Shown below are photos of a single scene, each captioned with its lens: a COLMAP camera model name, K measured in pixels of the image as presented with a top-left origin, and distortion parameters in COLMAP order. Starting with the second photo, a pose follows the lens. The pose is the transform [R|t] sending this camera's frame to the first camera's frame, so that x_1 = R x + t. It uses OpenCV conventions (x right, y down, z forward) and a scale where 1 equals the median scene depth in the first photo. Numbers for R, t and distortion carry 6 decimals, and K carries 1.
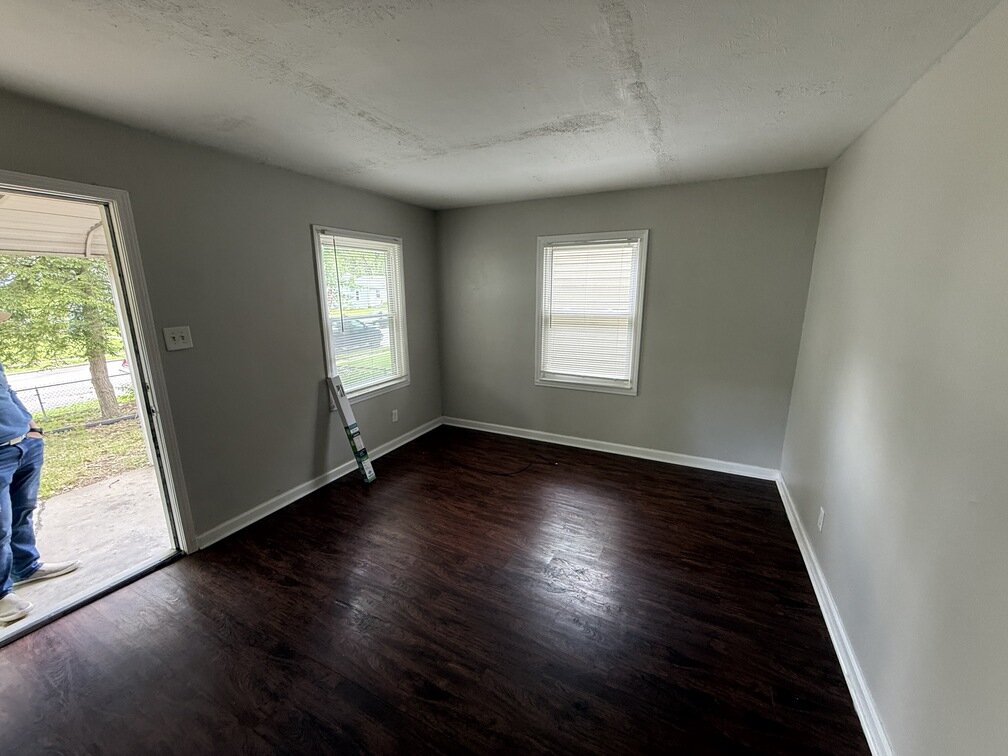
lens RADIAL K [[403.0, 0, 502.1], [0, 403.0, 379.2], [0, 0, 1]] dist [0.003271, -0.000132]
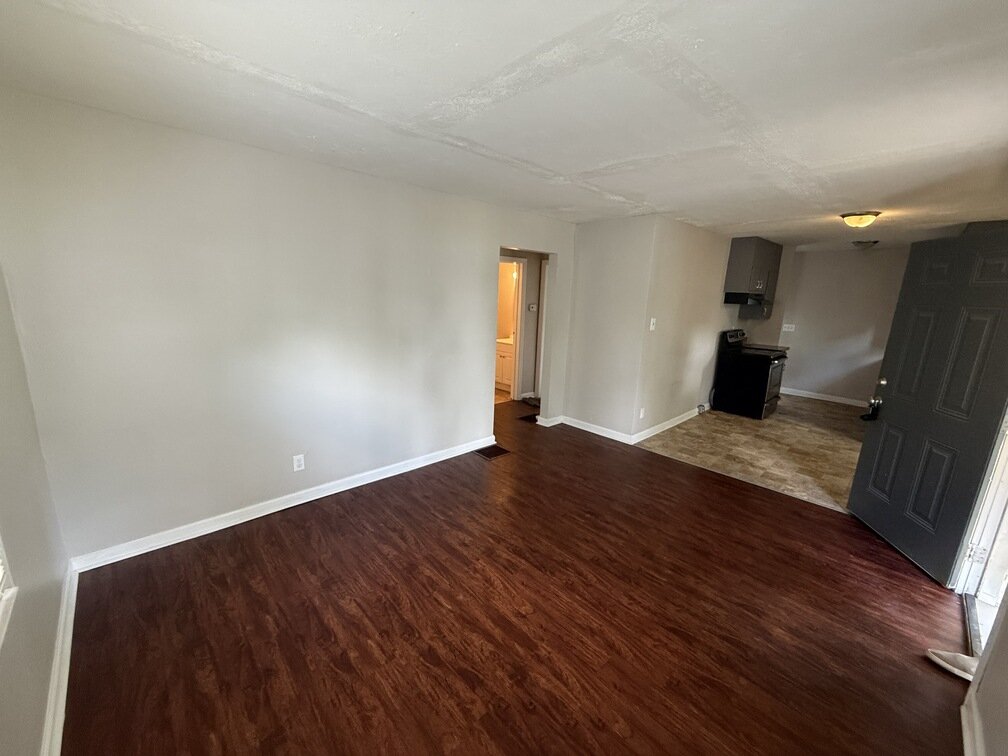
lens RADIAL K [[403.0, 0, 500.9], [0, 403.0, 381.3], [0, 0, 1]] dist [0.003271, -0.000132]
pose [[-0.940515, -0.097736, 0.325390, -0.177127], [0.048005, 0.909893, 0.412055, -0.313723], [-0.336343, 0.403164, -0.851077, 1.379132]]
